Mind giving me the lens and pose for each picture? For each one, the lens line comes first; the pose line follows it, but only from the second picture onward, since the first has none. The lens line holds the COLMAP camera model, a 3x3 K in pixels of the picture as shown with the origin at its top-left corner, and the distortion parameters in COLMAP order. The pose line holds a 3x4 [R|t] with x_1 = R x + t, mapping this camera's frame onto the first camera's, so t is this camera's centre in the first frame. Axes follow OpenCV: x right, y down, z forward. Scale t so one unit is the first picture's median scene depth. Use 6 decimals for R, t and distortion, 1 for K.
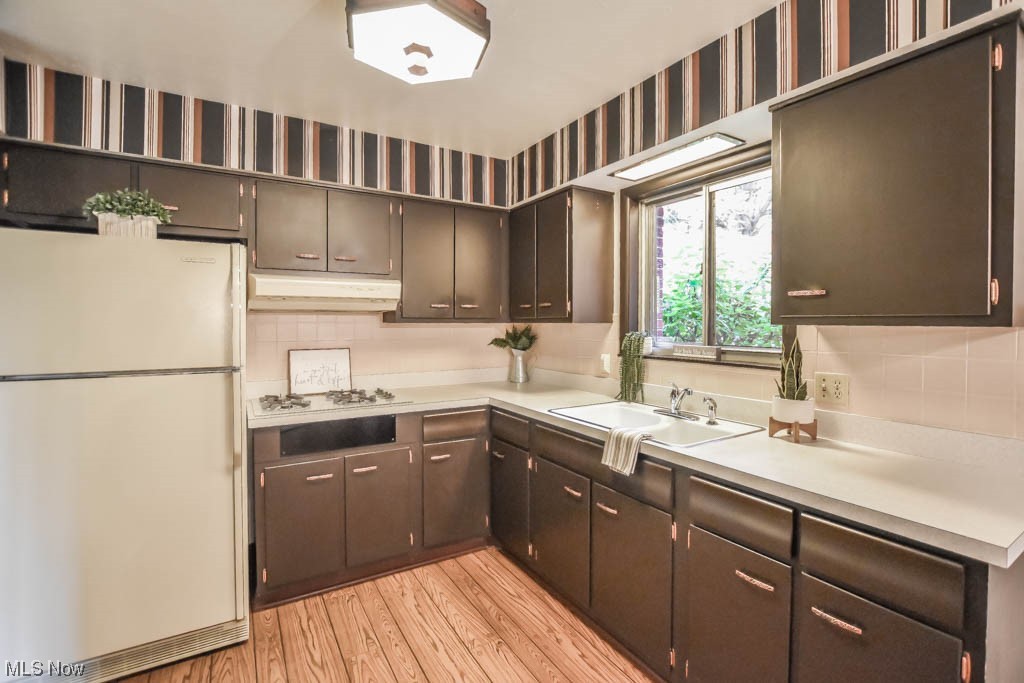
lens RADIAL K [[466.0, 0, 512.7], [0, 466.0, 330.9], [0, 0, 1]] dist [-0.031670, 0.003014]
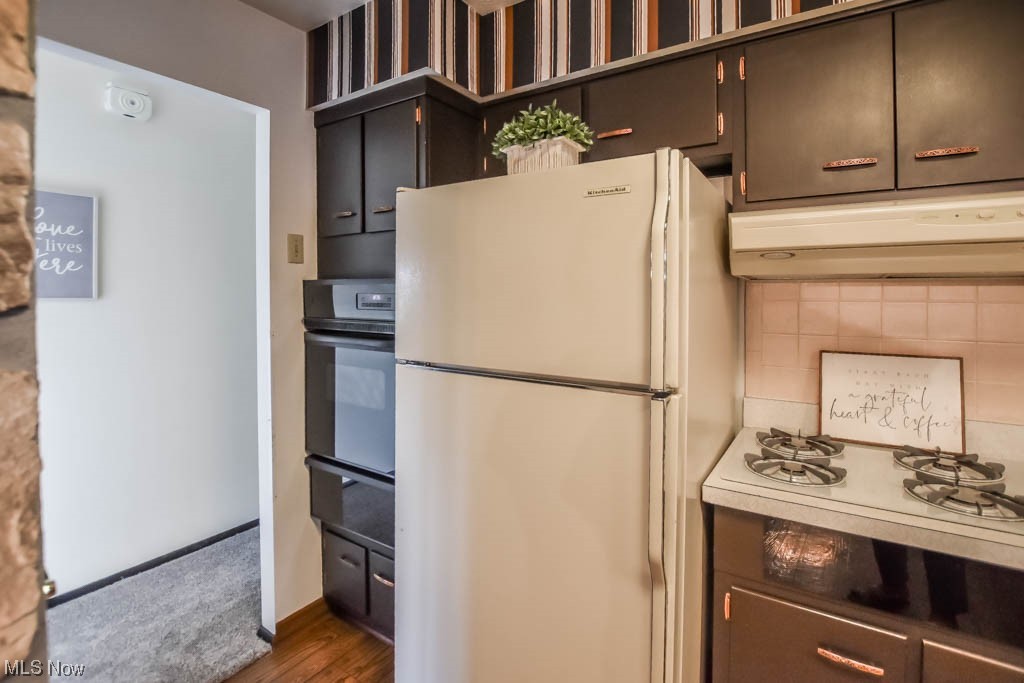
lens RADIAL K [[466.0, 0, 535.4], [0, 466.0, 291.8], [0, 0, 1]] dist [-0.031670, 0.003014]
pose [[0.429464, -0.000776, -0.903084, -0.162661], [-0.018534, 0.999781, -0.009673, -0.018827], [0.902894, 0.020892, 0.429356, 0.538947]]
